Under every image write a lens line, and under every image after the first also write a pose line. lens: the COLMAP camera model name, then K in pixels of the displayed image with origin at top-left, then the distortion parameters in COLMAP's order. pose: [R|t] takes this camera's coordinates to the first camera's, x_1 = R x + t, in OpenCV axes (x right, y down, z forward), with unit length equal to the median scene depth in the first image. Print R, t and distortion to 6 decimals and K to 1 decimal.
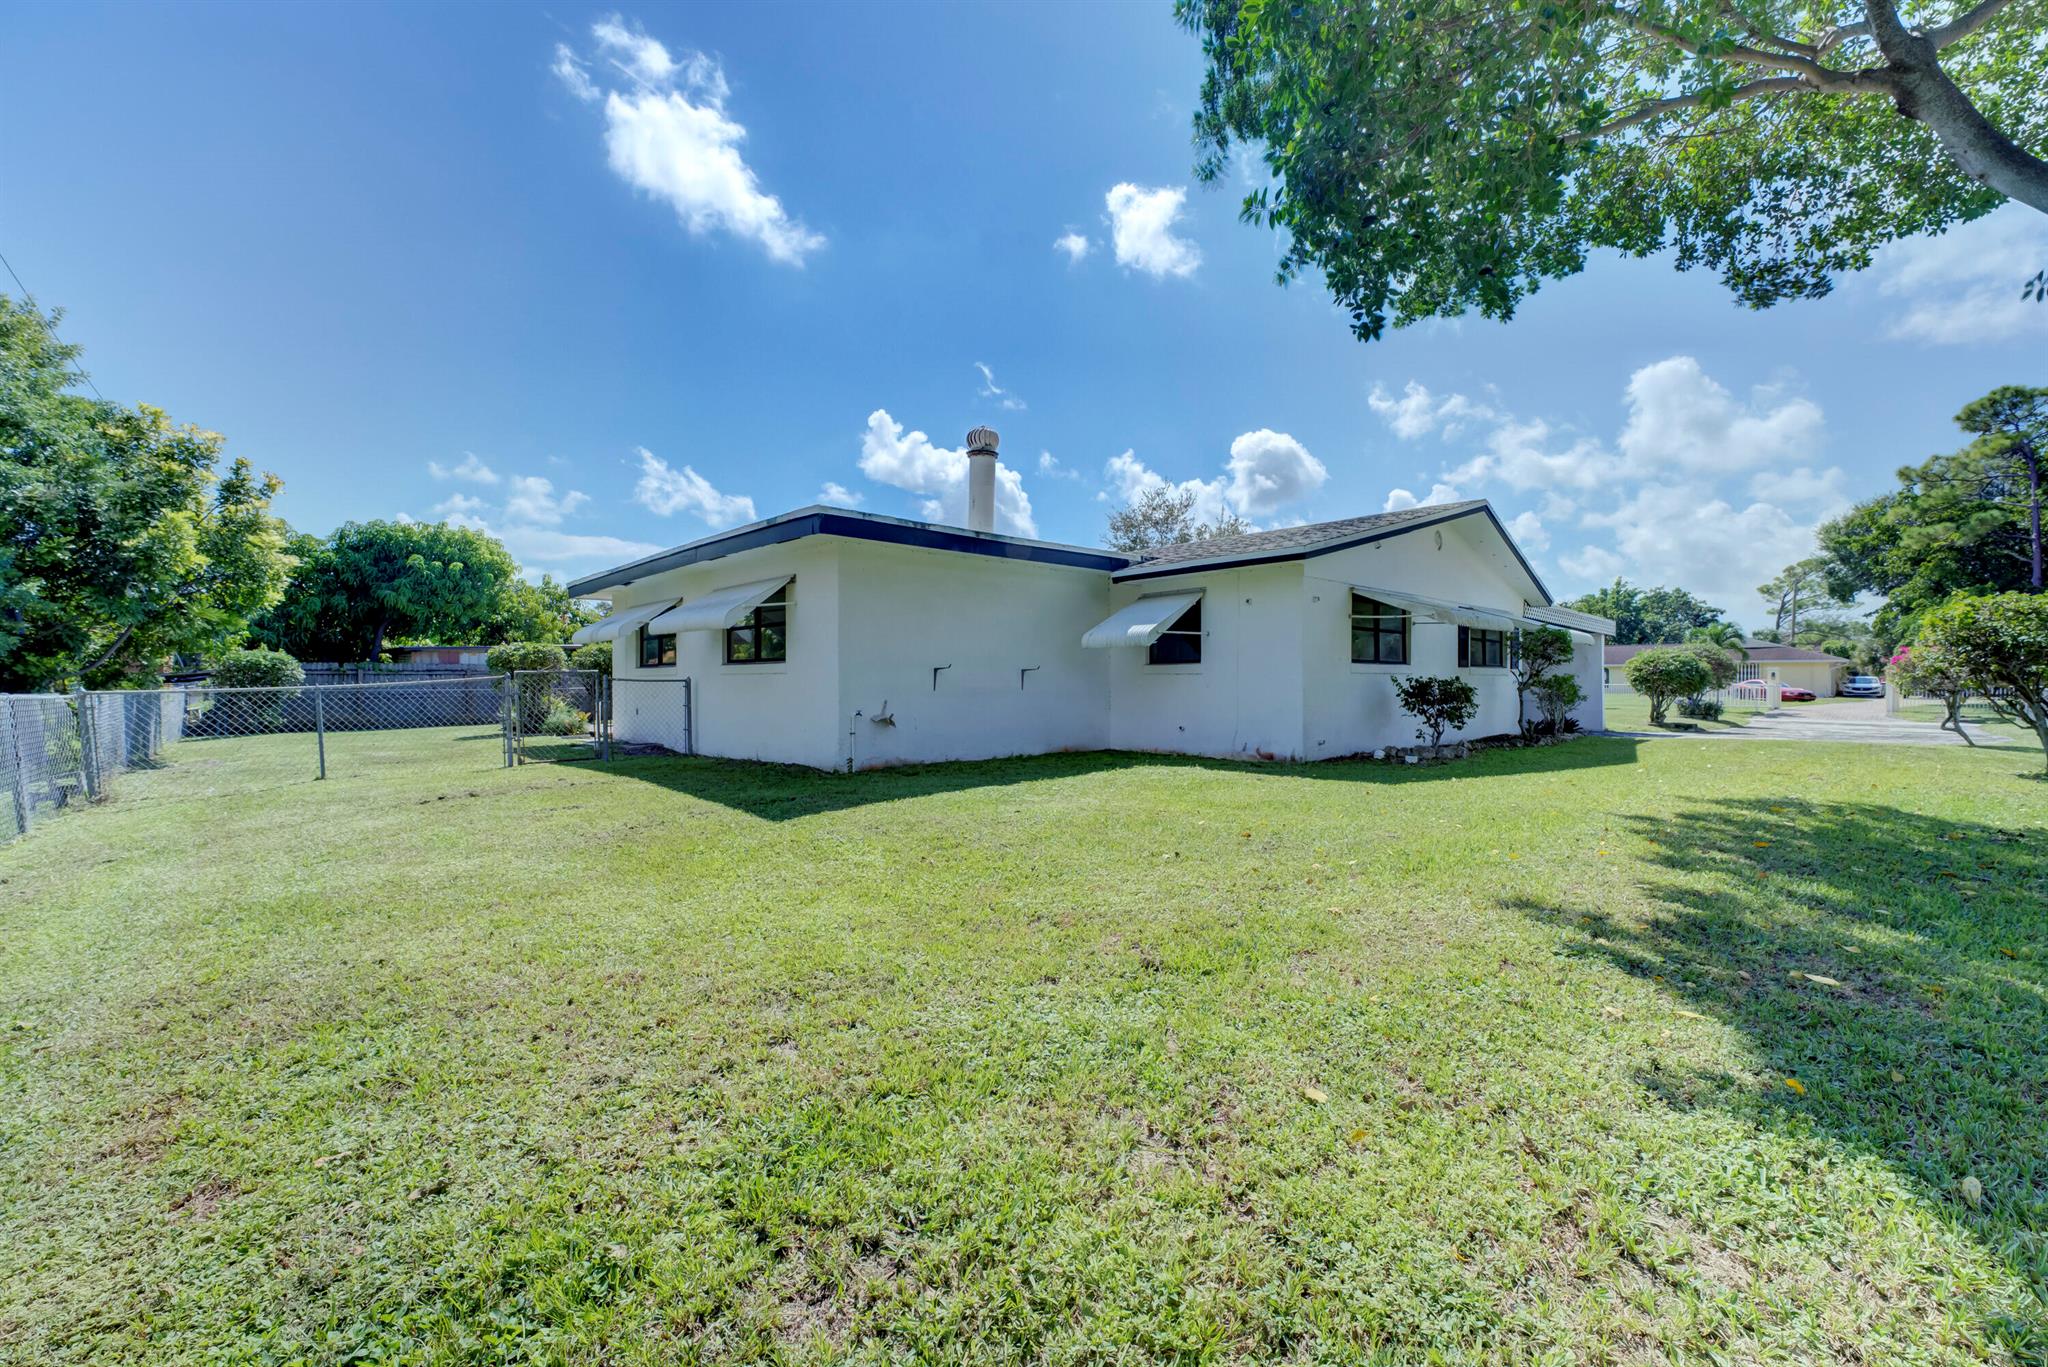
lens RADIAL K [[818.7, 0, 1028.3], [0, 818.7, 683.4], [0, 0, 1]] dist [-0.000294, -0.000359]
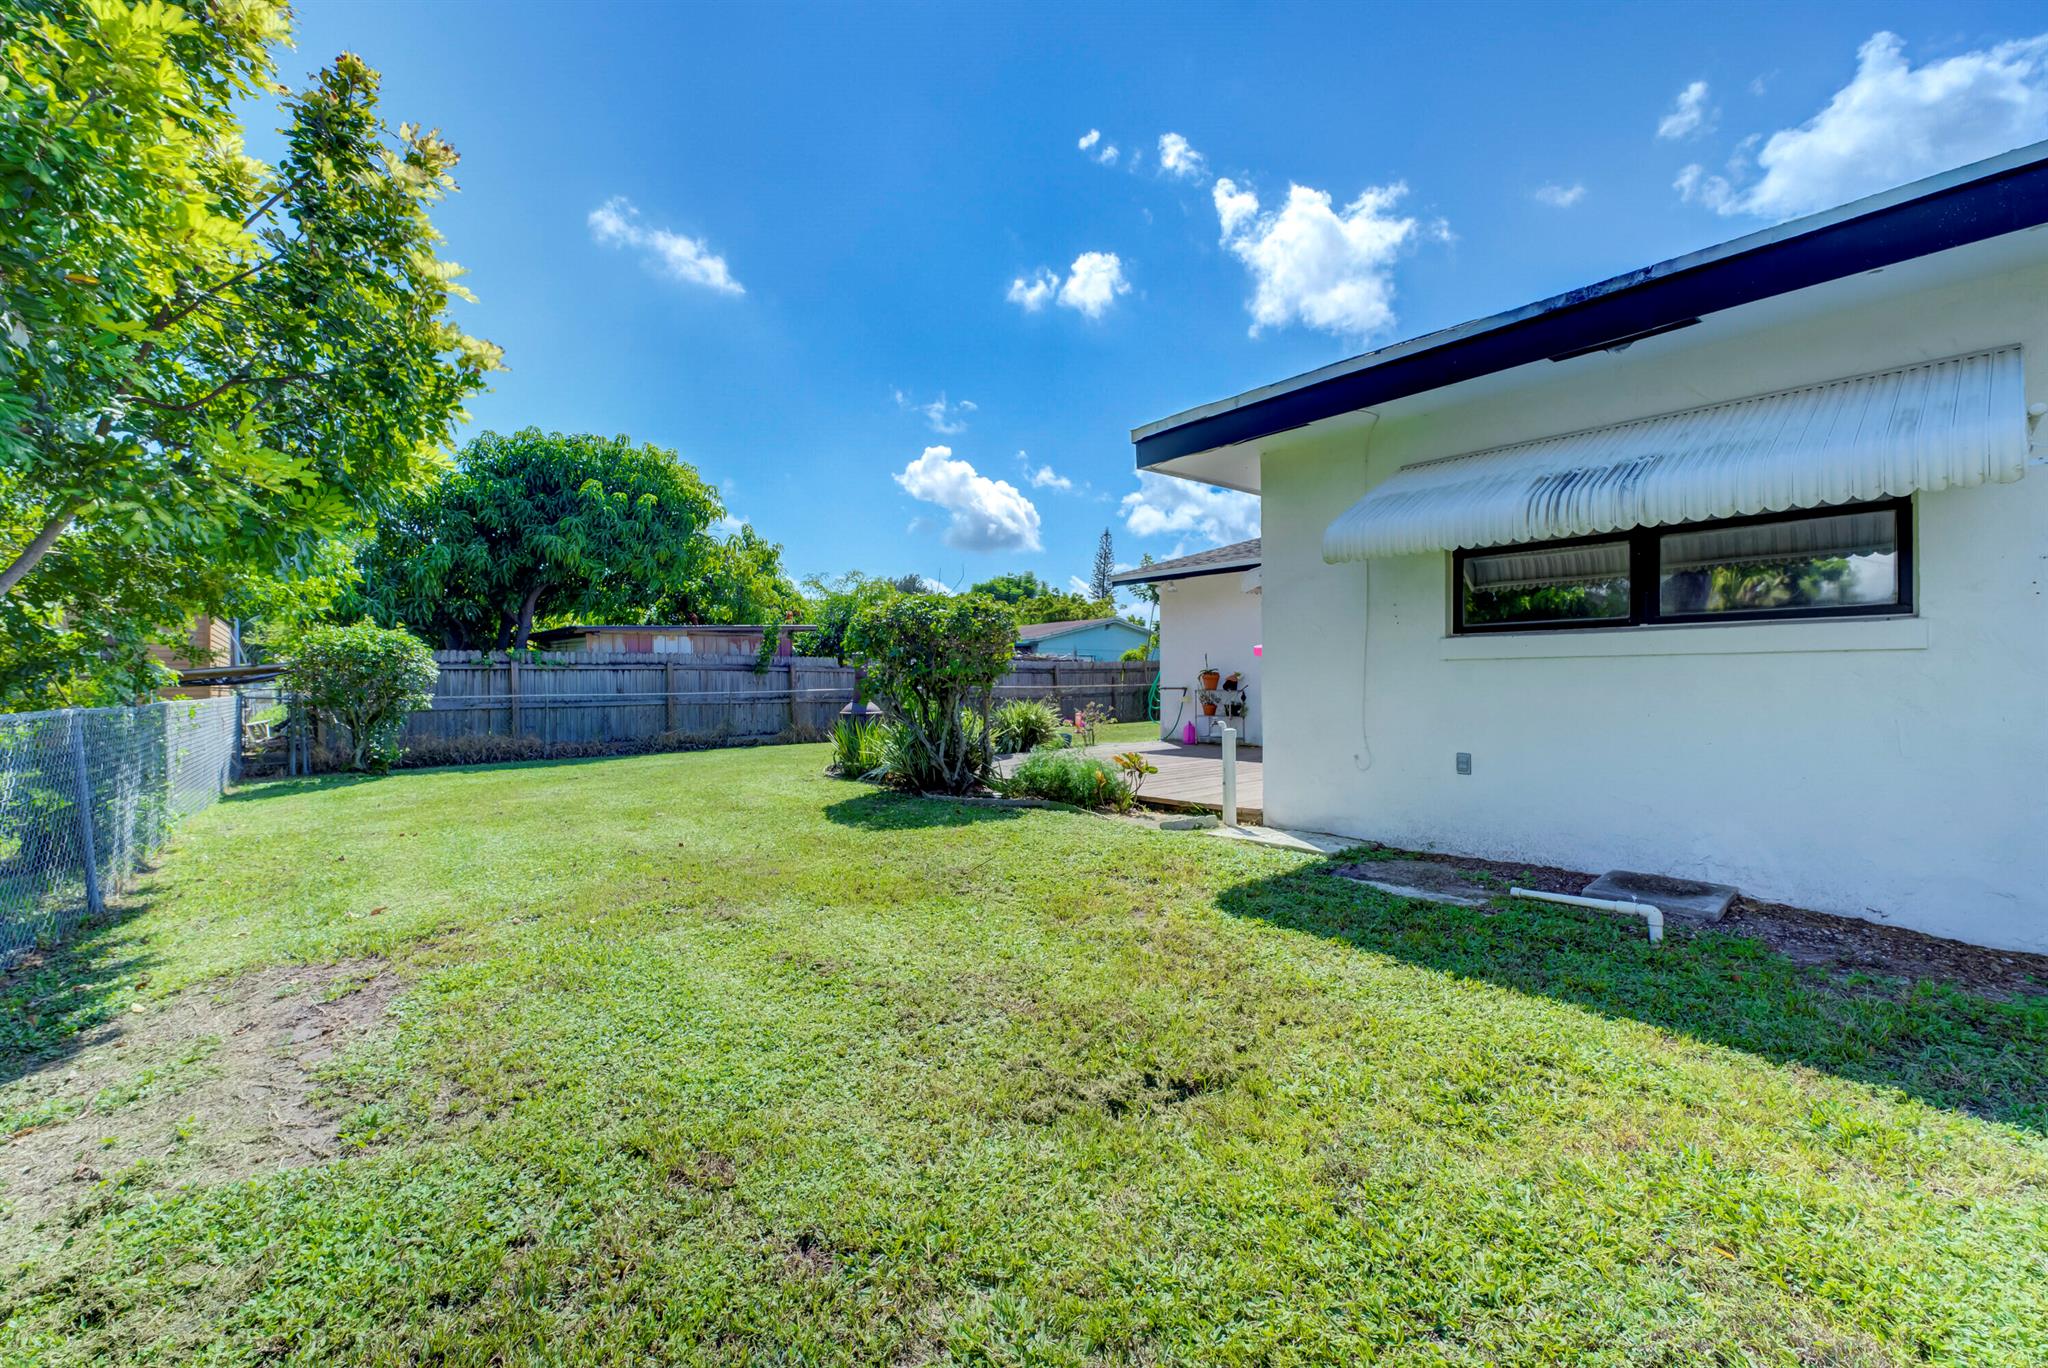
lens RADIAL K [[818.7, 0, 1028.3], [0, 818.7, 683.9], [0, 0, 1]] dist [-0.000294, -0.000359]
pose [[0.998801, -0.003160, -0.048860, -0.384487], [0.003337, 0.999988, 0.003556, -0.001144], [0.048848, -0.003715, 0.998799, 0.388520]]
